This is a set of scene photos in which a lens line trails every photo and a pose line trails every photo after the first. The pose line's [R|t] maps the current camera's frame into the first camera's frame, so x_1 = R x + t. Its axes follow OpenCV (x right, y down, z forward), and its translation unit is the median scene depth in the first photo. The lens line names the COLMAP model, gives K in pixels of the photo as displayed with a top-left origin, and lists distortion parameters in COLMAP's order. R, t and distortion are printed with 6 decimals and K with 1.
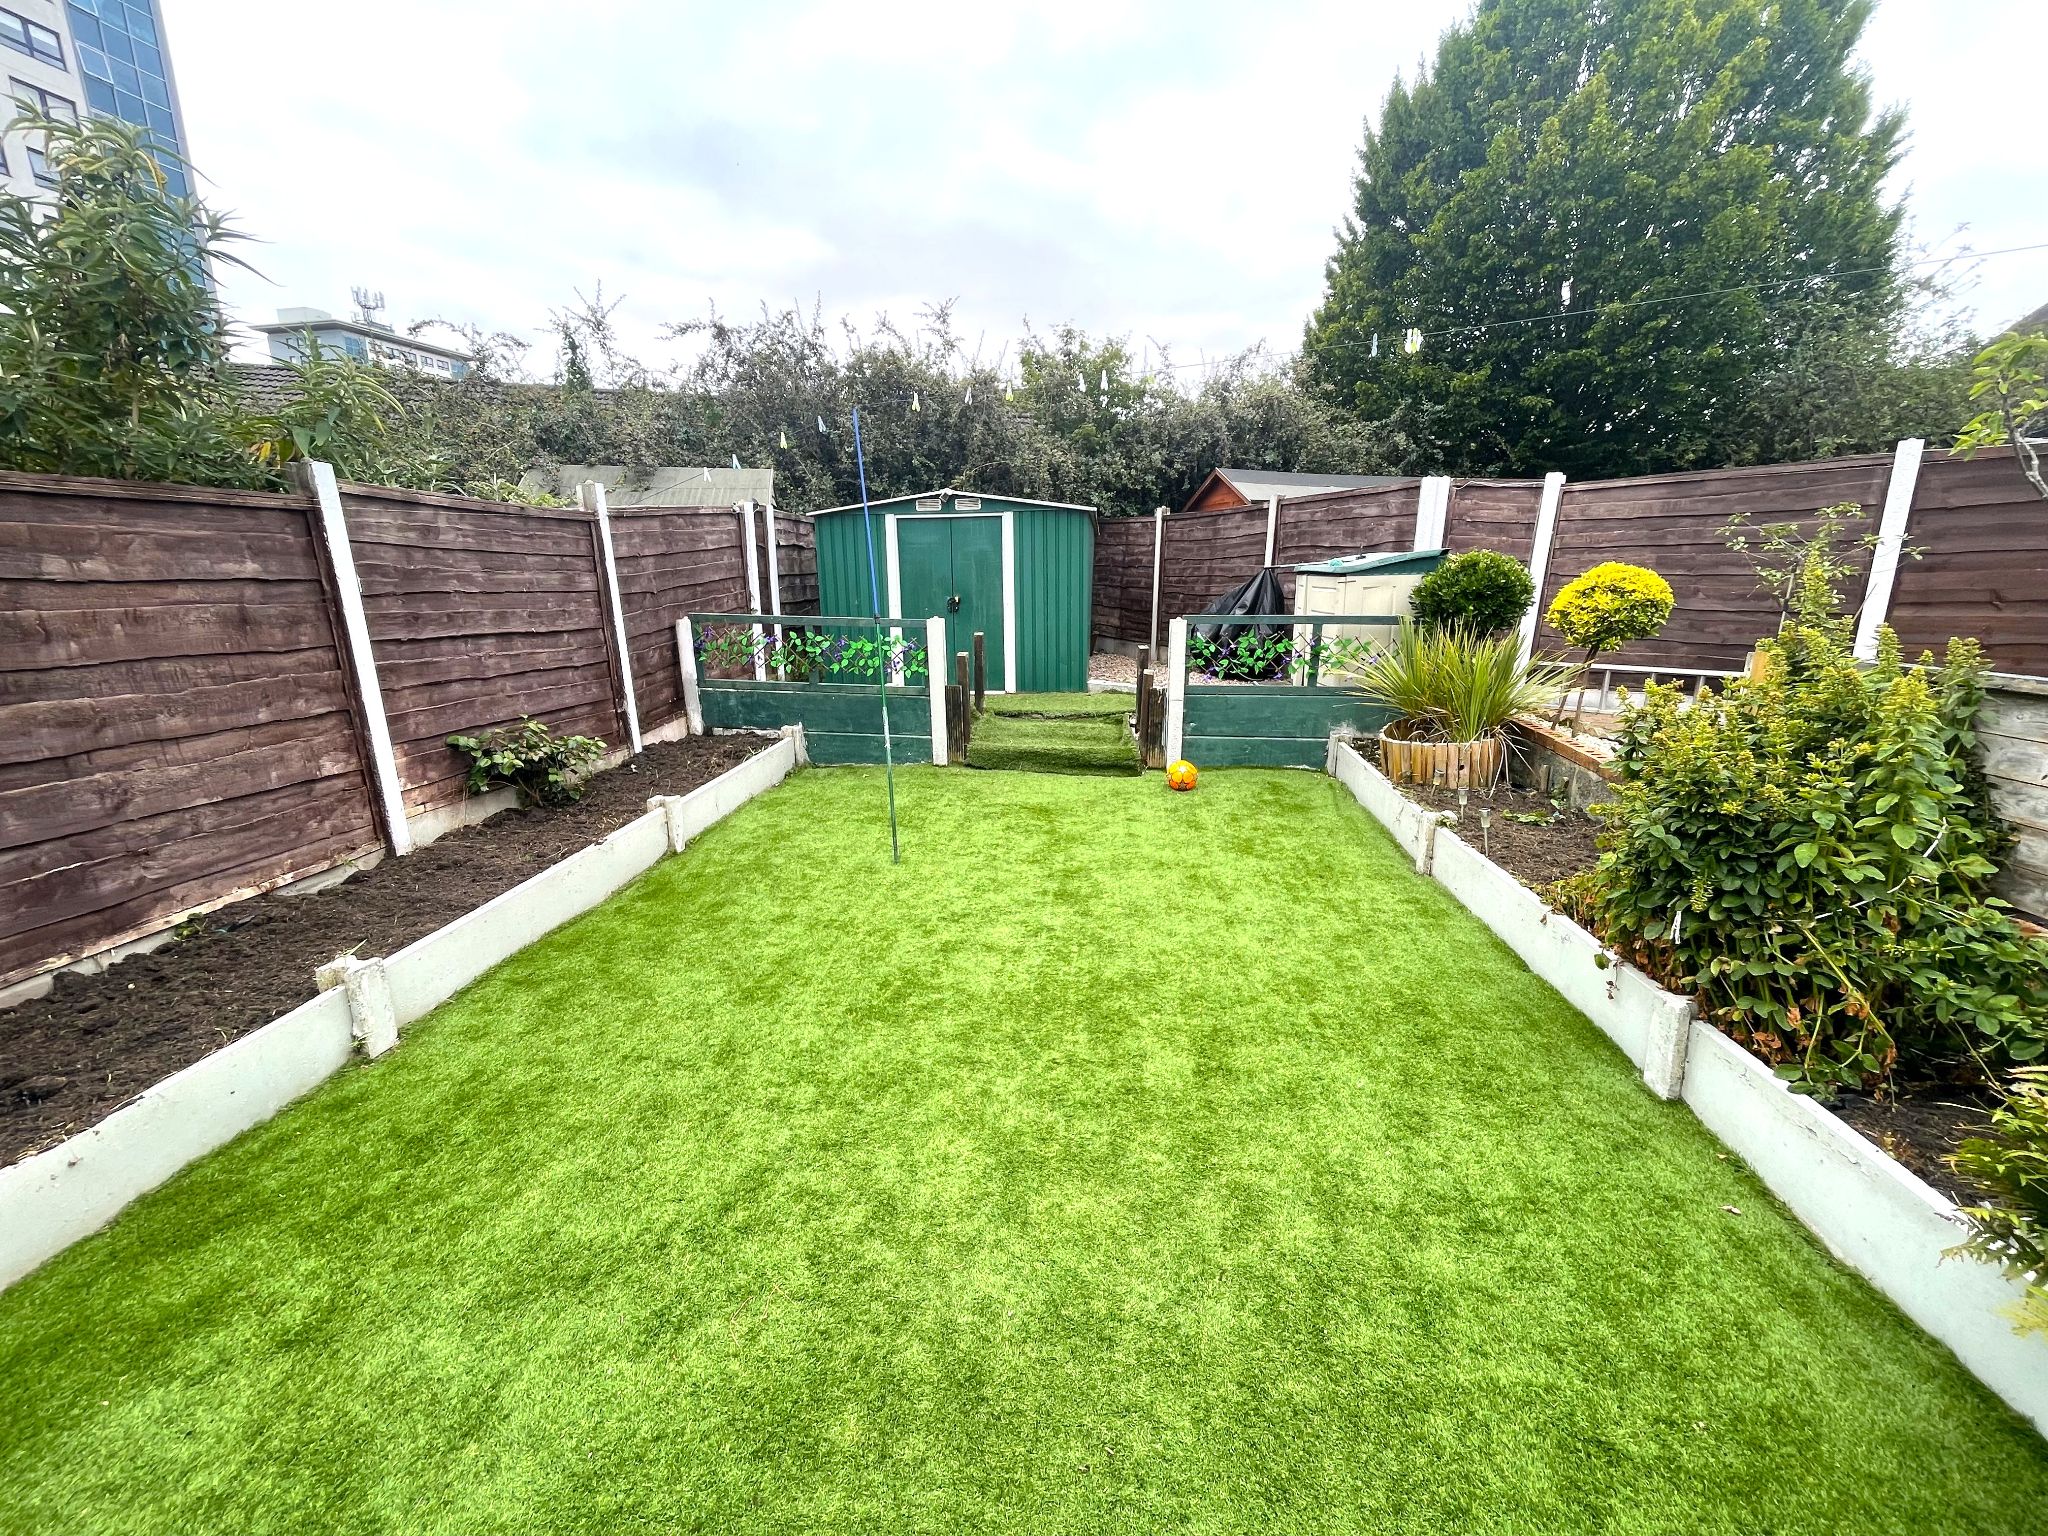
lens RADIAL K [[825.7, 0, 1028.9], [0, 825.7, 766.0], [0, 0, 1]] dist [-0.003964, 0.000977]
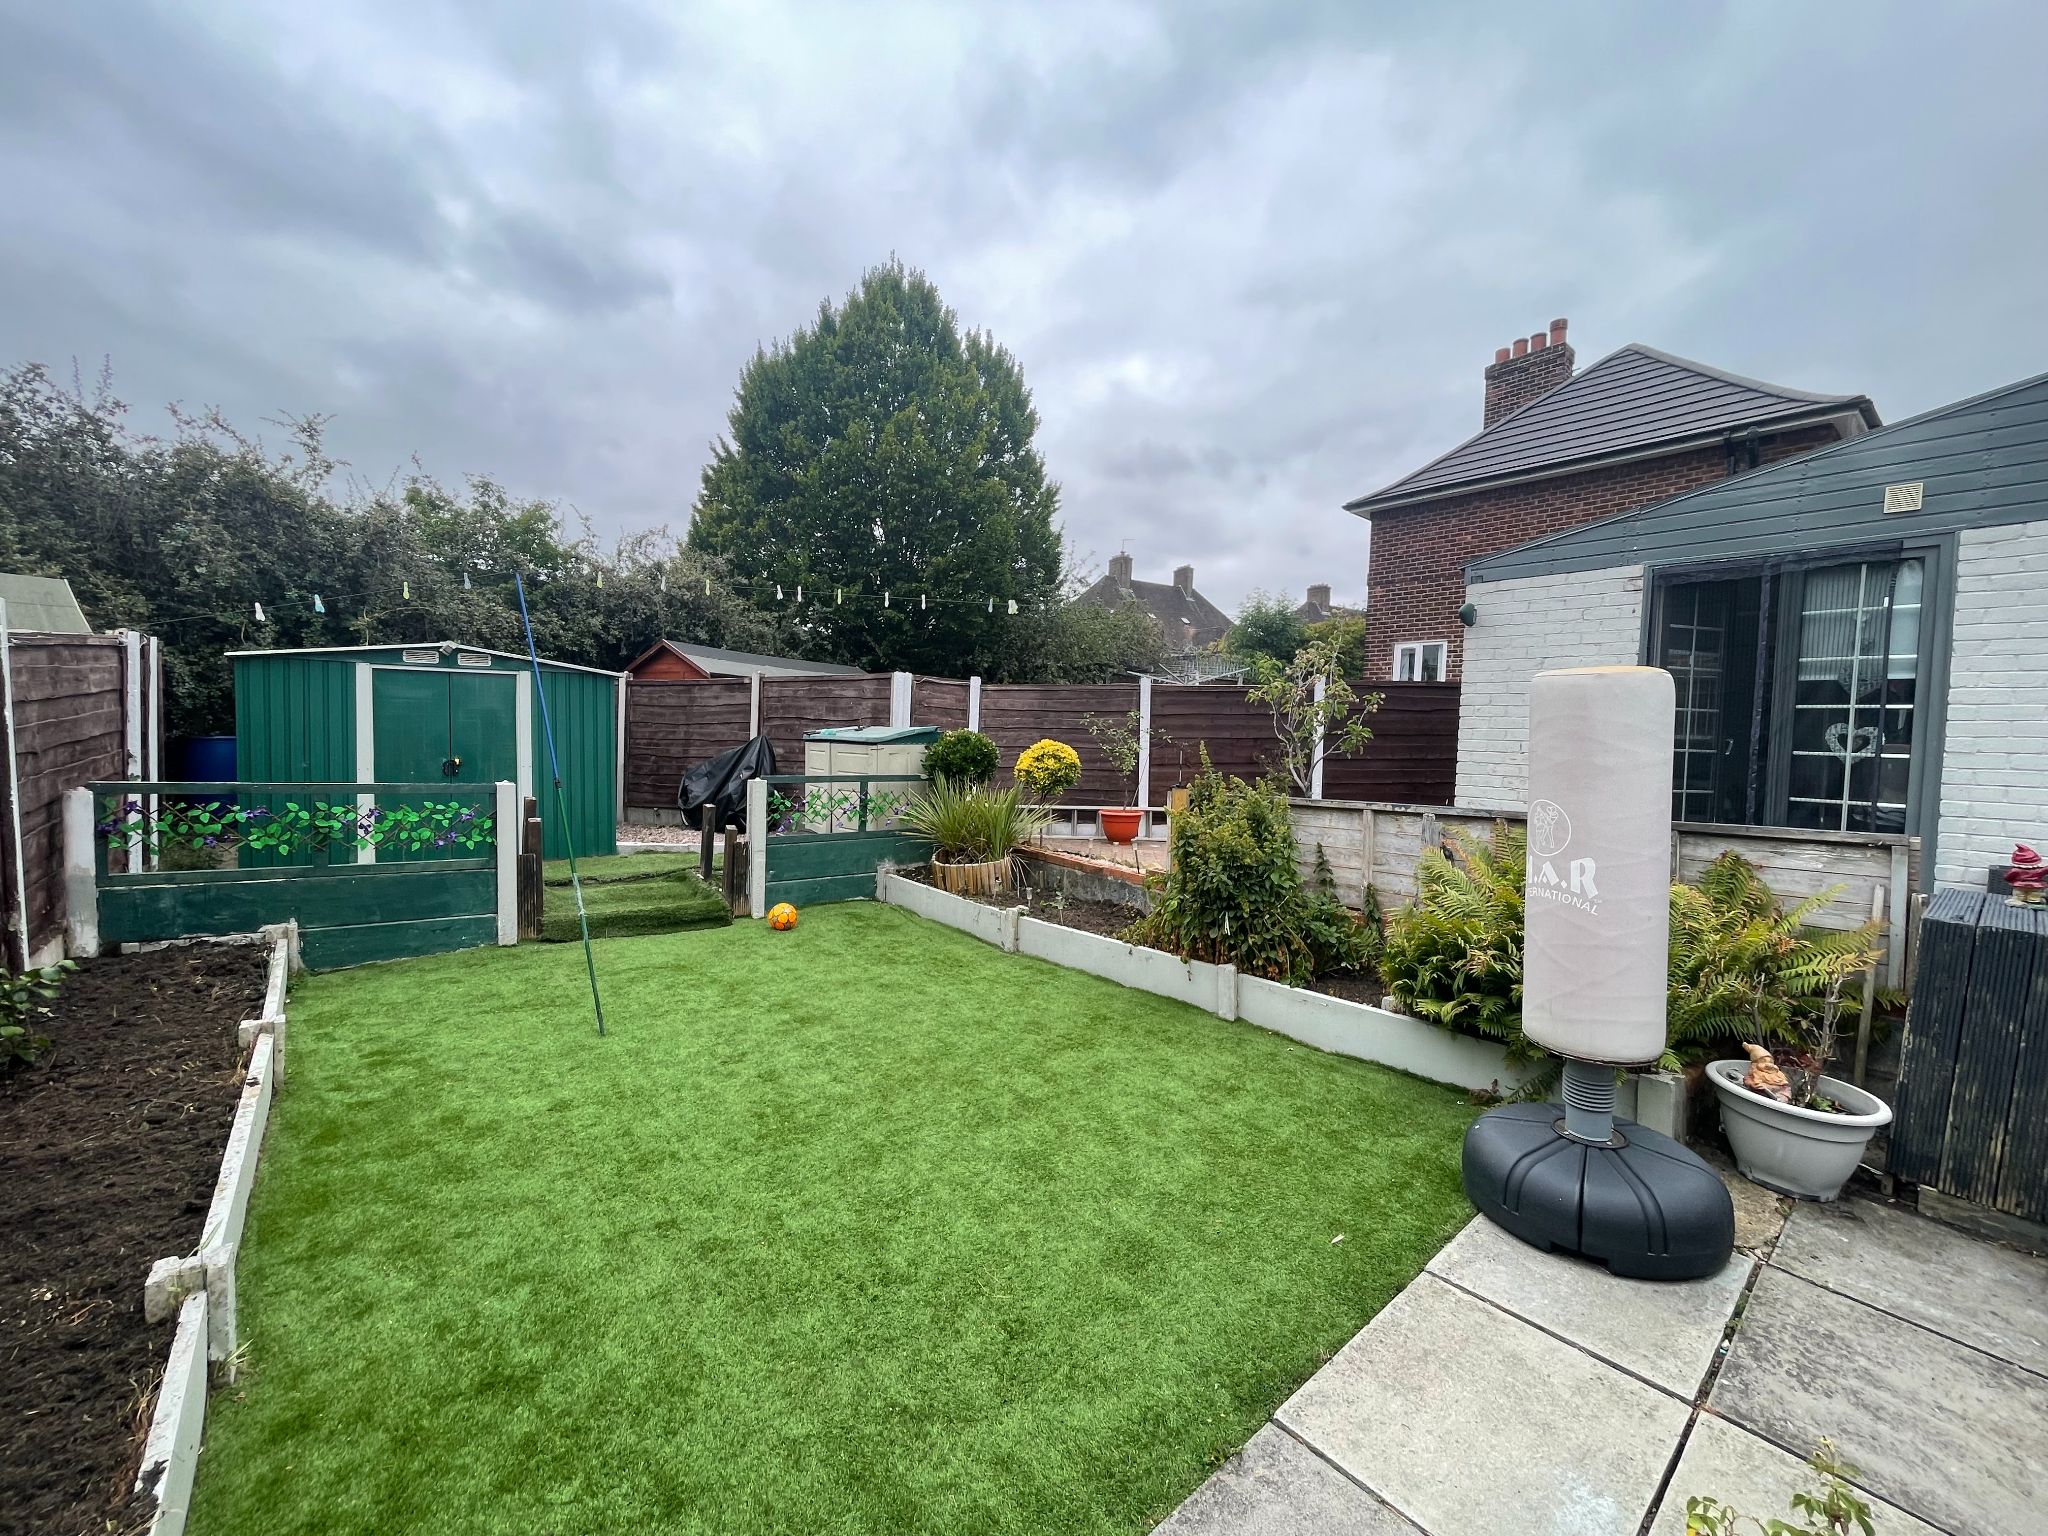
lens RADIAL K [[825.7, 0, 1016.3], [0, 825.7, 779.5], [0, 0, 1]] dist [-0.003964, 0.000977]
pose [[0.705225, -0.015029, 0.708824, -0.368277], [0.138155, 0.983523, -0.116600, 0.002913], [-0.695393, 0.180156, 0.695681, -0.034749]]
